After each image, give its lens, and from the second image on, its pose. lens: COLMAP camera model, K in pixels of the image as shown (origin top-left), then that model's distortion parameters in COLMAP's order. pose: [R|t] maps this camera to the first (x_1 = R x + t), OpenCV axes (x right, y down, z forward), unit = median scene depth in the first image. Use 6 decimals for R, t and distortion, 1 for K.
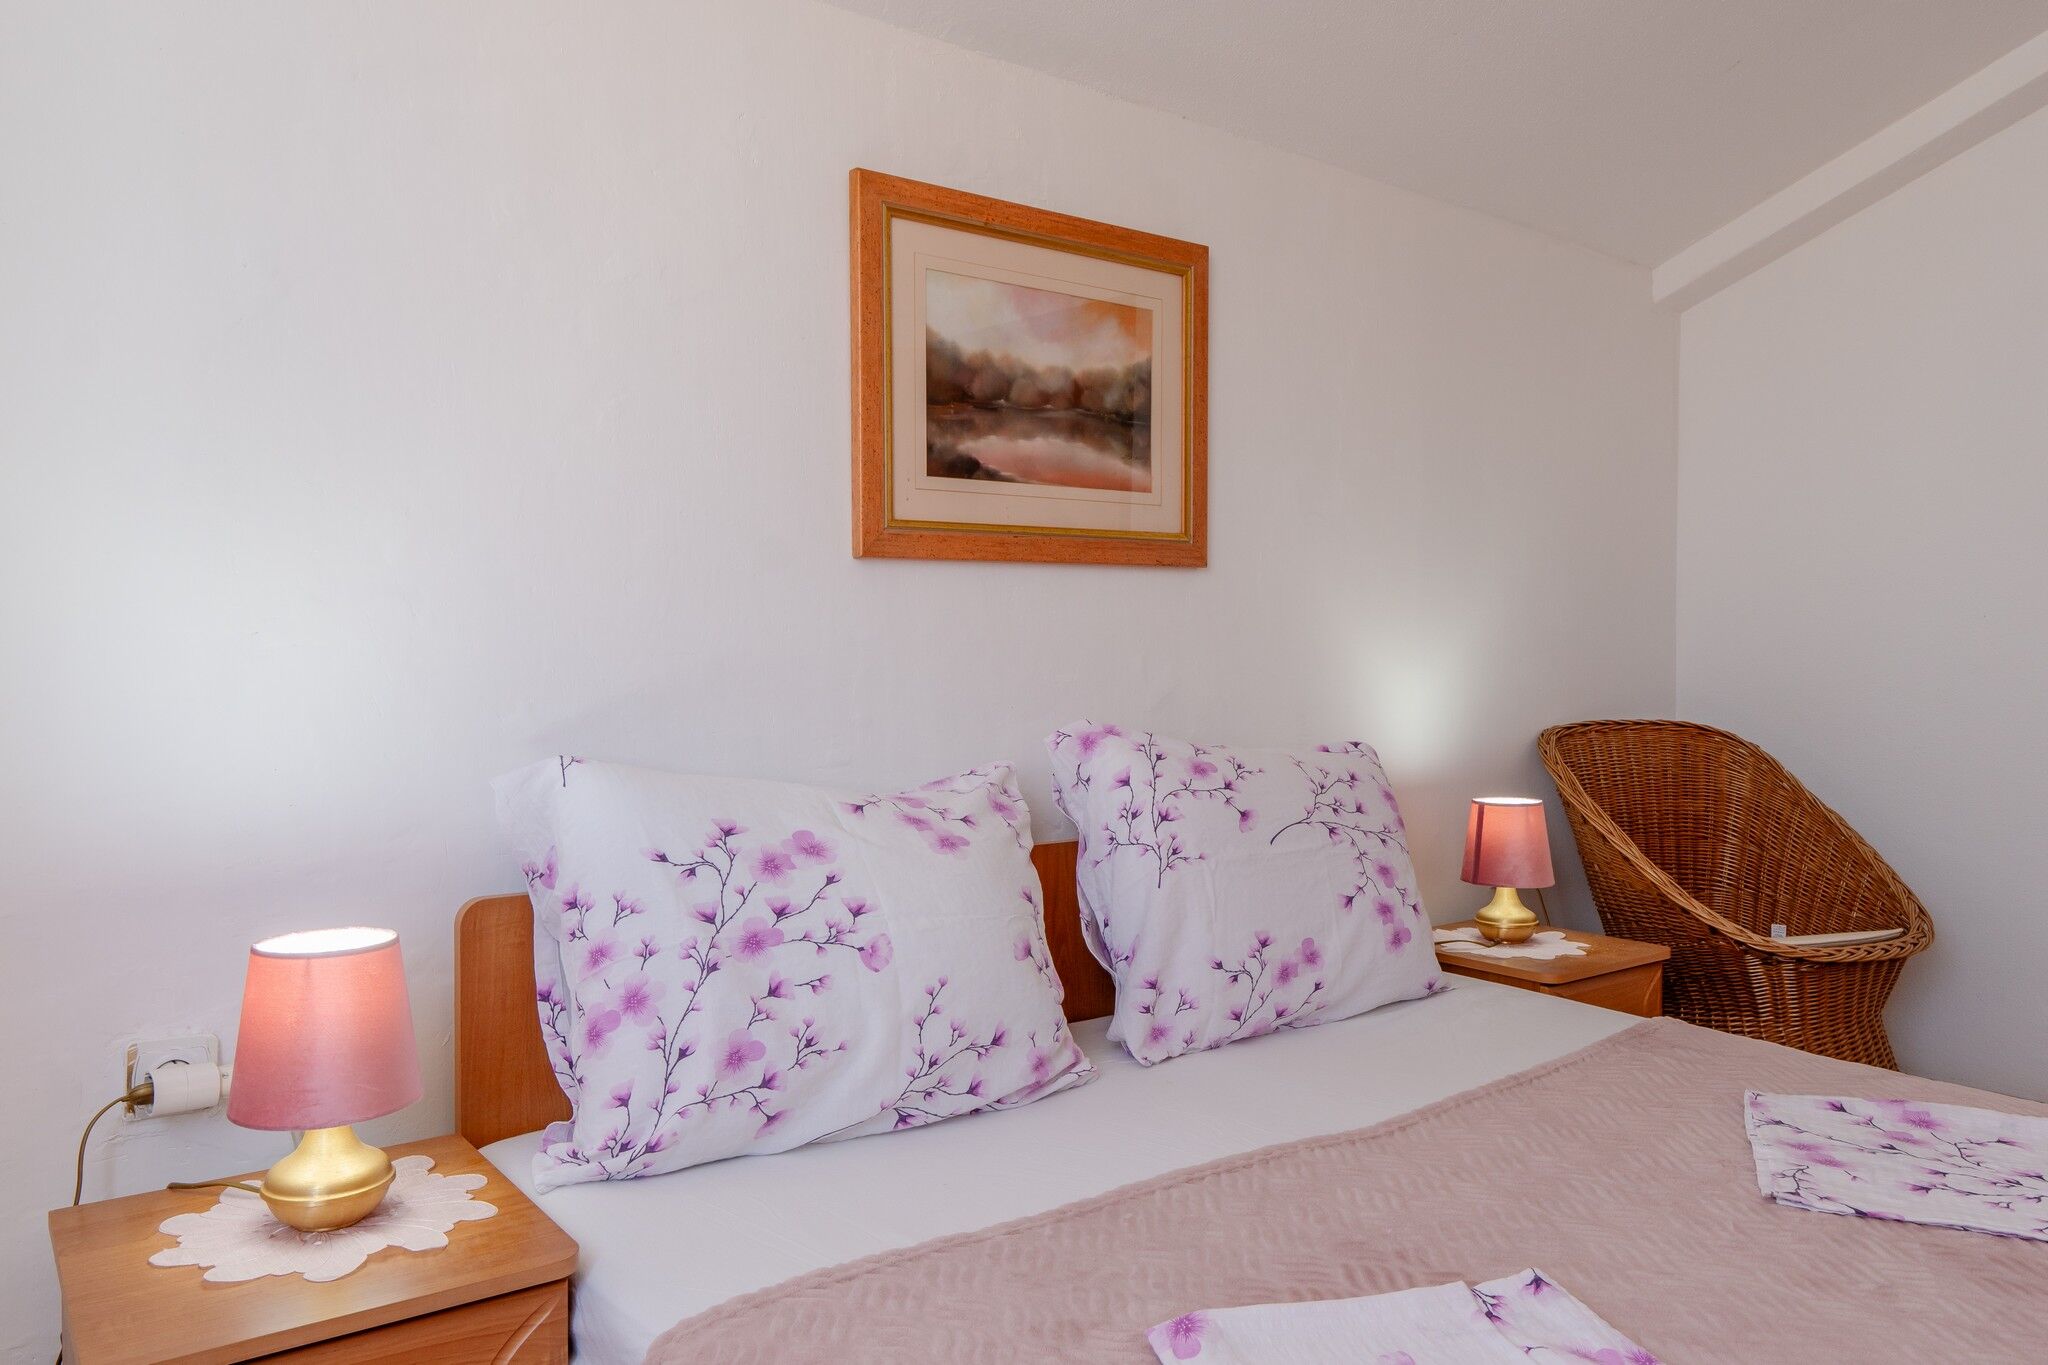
lens RADIAL K [[1449.2, 0, 1022.4], [0, 1449.2, 686.9], [0, 0, 1]] dist [0.002133, -0.009157]
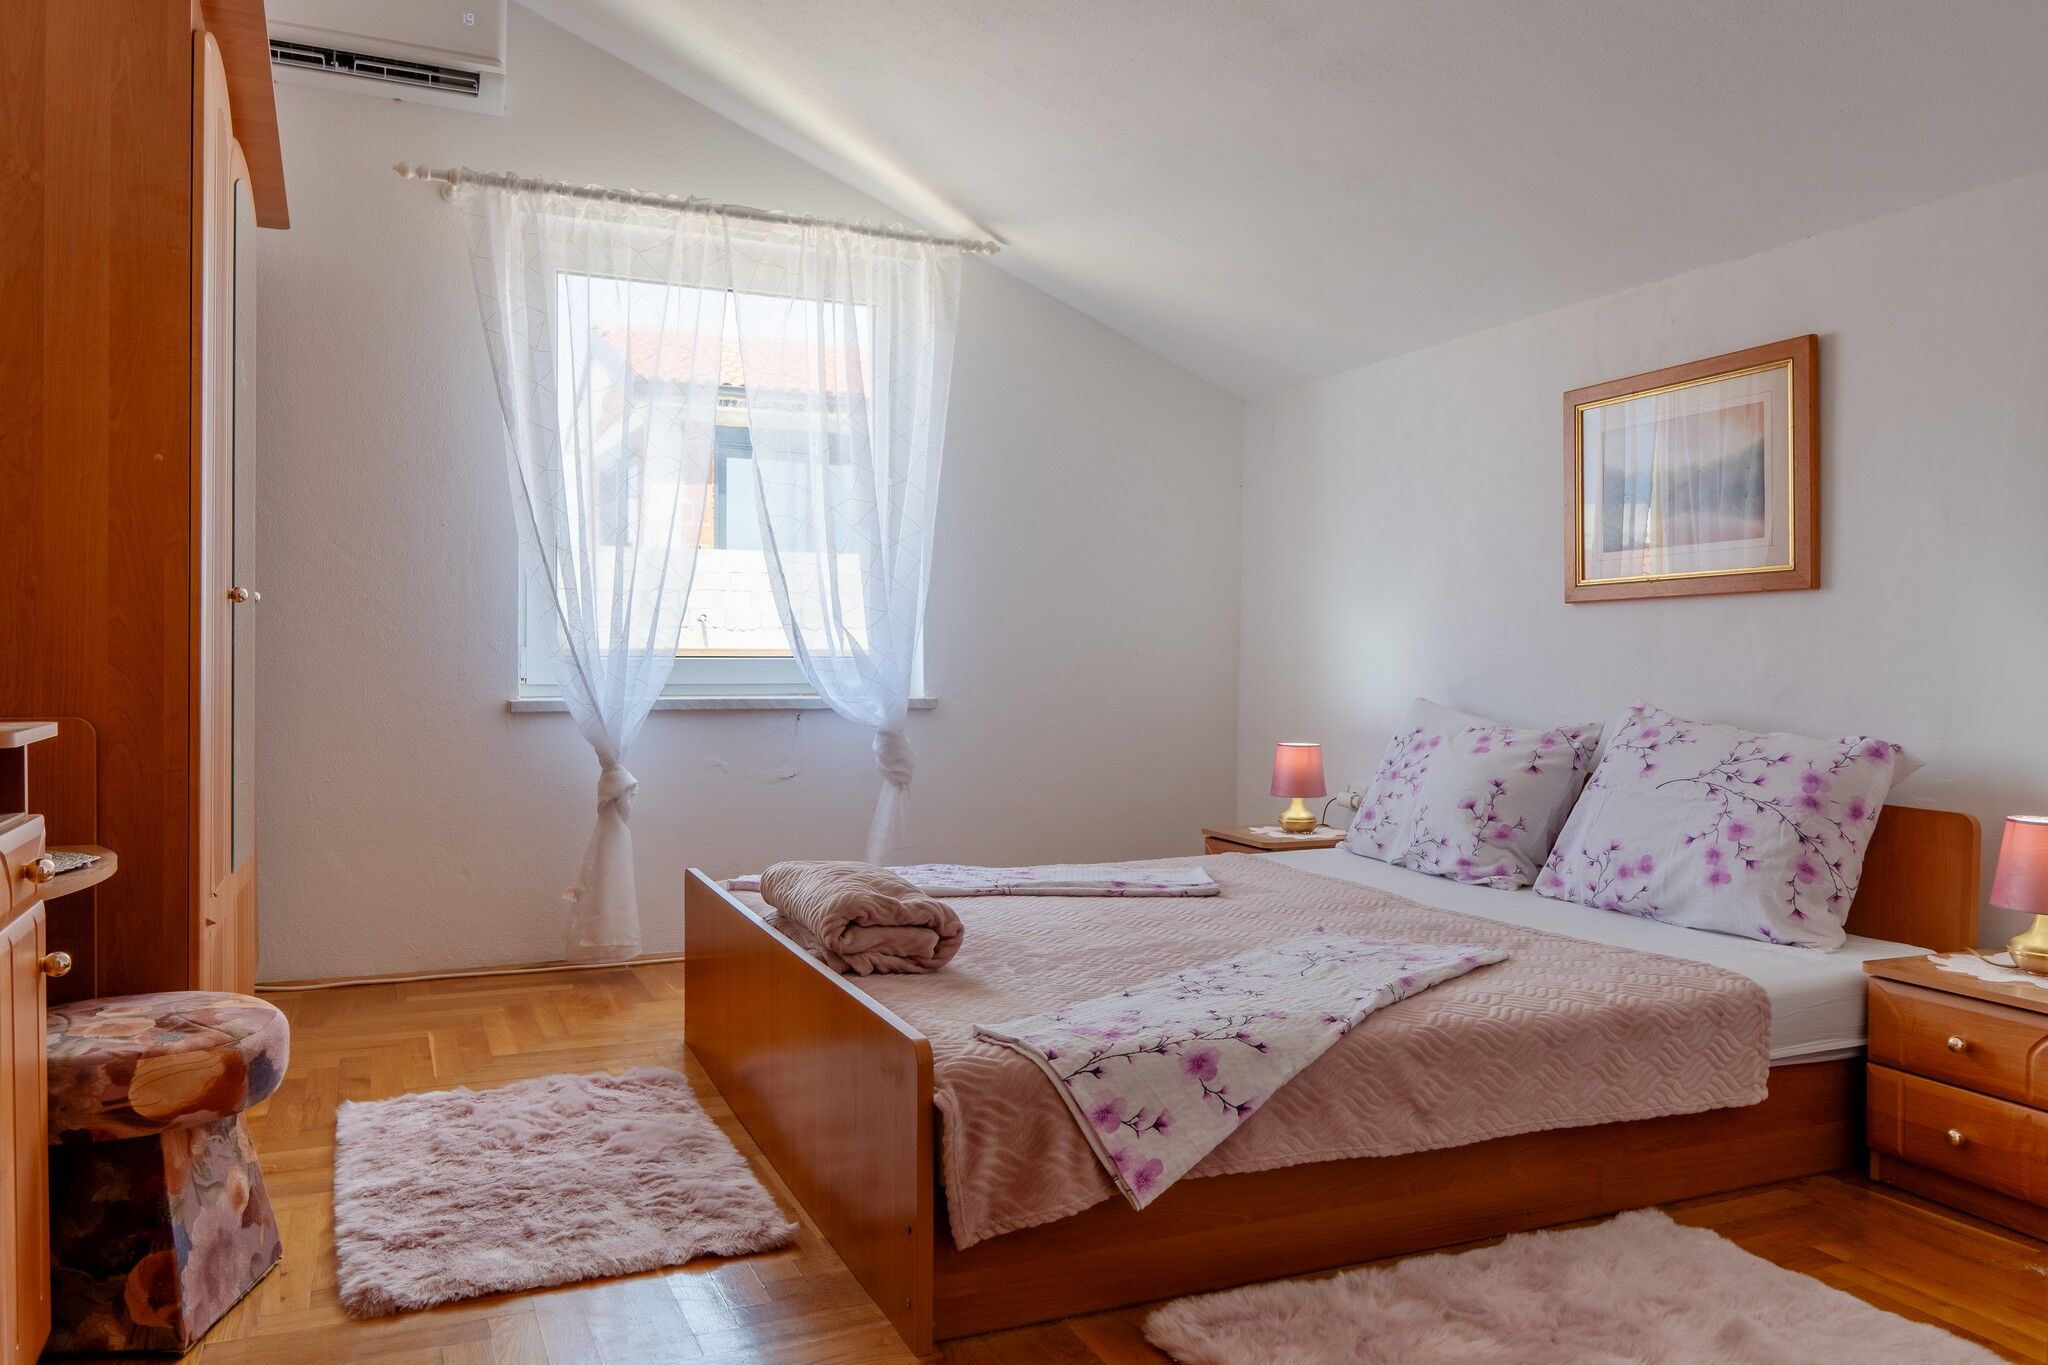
lens RADIAL K [[1449.2, 0, 1018.9], [0, 1449.2, 682.2], [0, 0, 1]] dist [0.002133, -0.009157]
pose [[-0.239317, 0.018819, -0.970759, 1.816792], [-0.029974, 0.999192, 0.026759, -0.018193], [0.970479, 0.035501, -0.238559, 0.766698]]
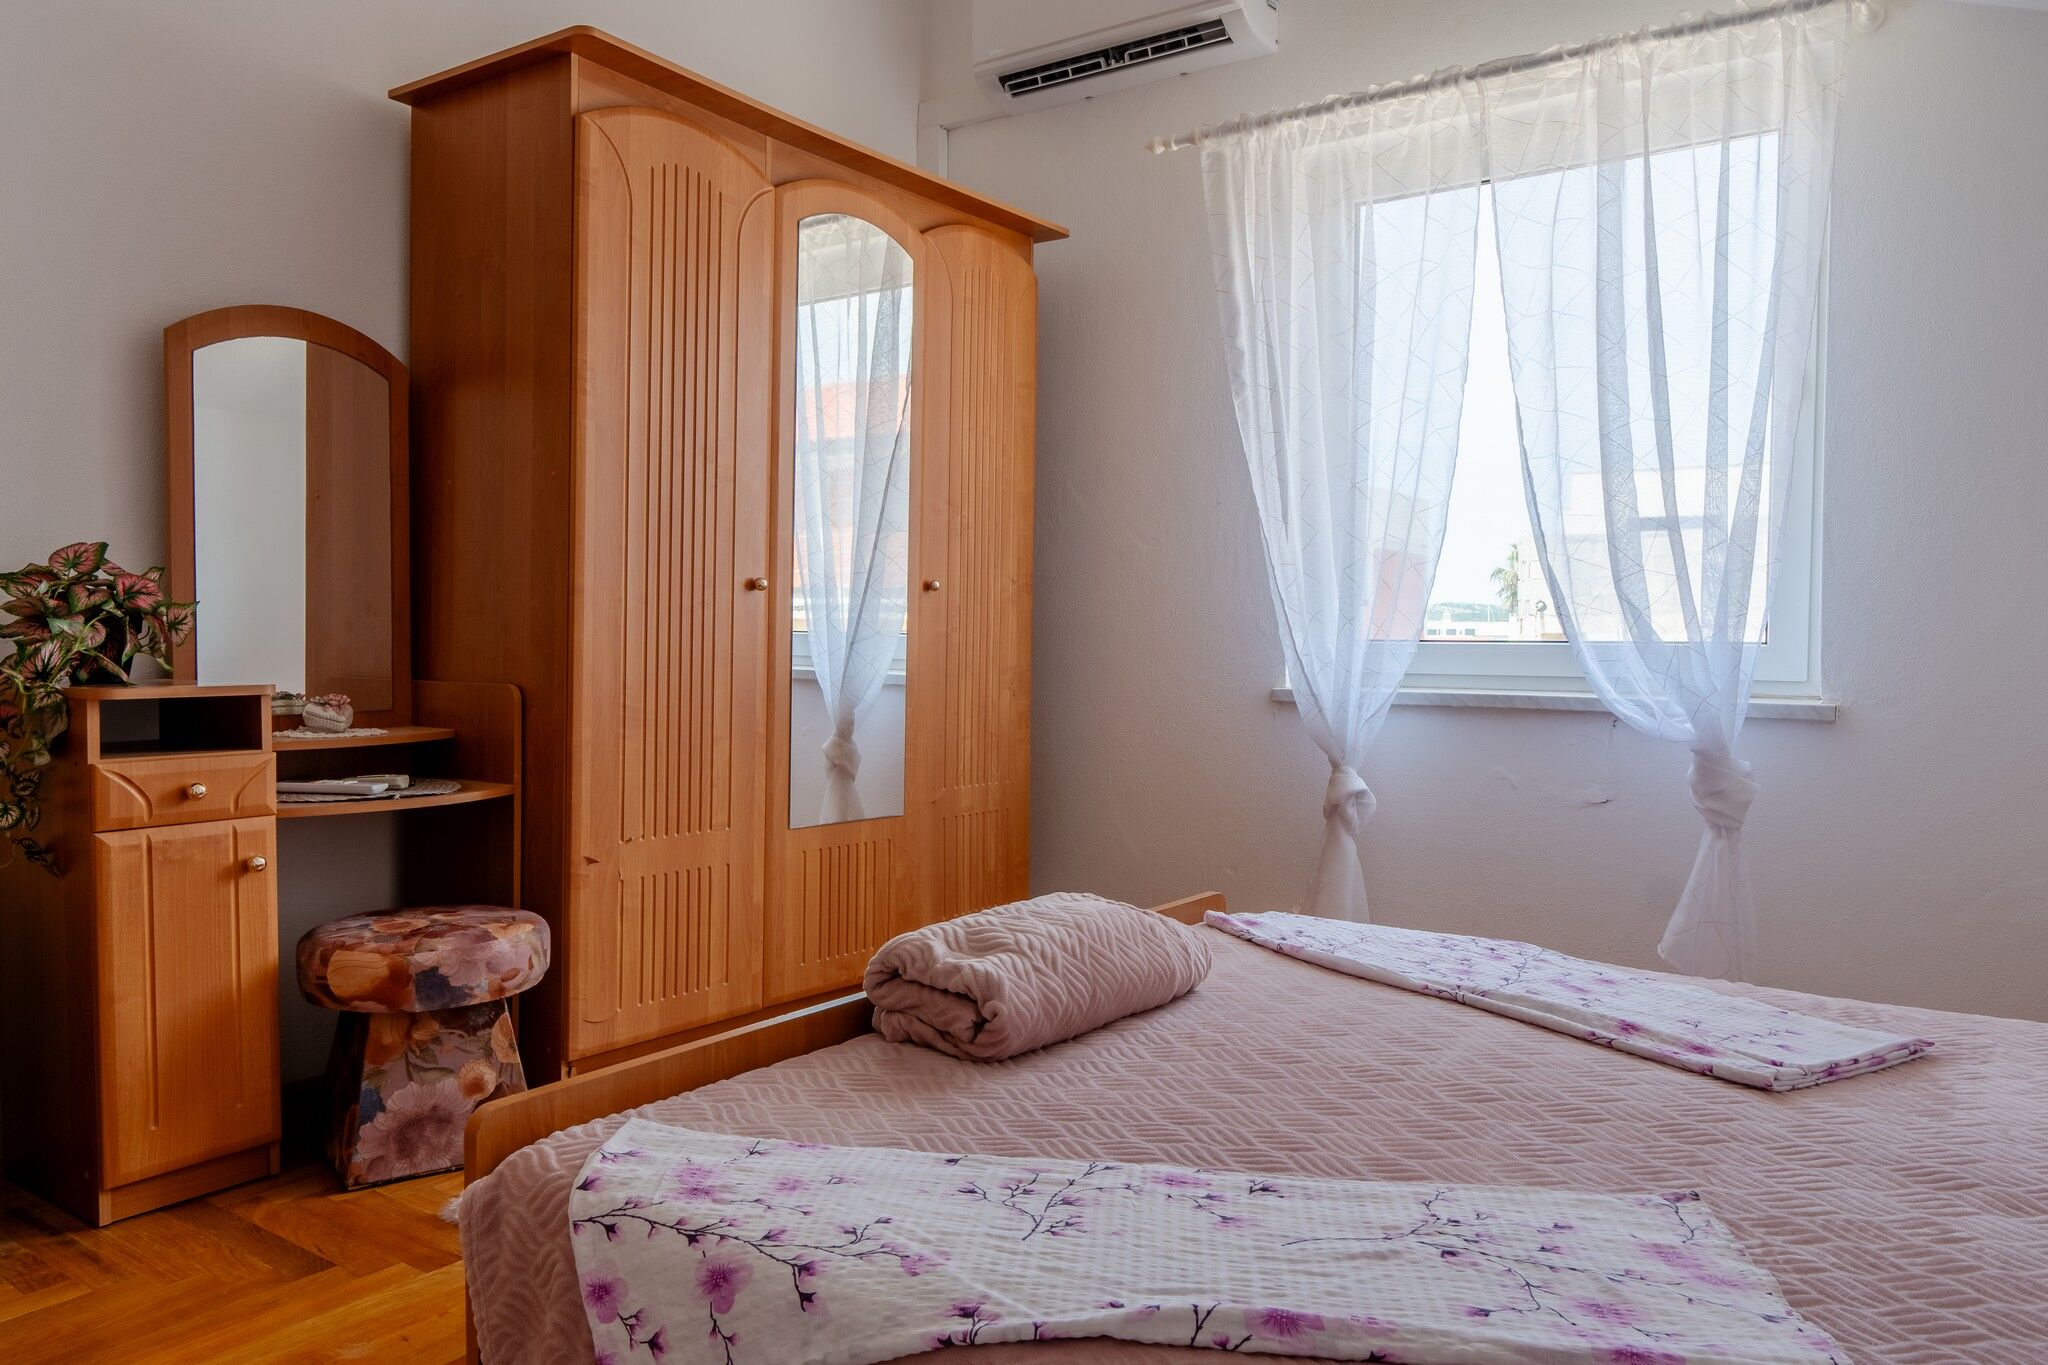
lens RADIAL K [[1449.2, 0, 1009.2], [0, 1449.2, 684.5], [0, 0, 1]] dist [0.002133, -0.009157]
pose [[-0.959596, 0.006378, -0.281310, 0.881757], [-0.011175, 0.998090, 0.060750, -0.031376], [0.281160, 0.061439, -0.957692, 1.279786]]
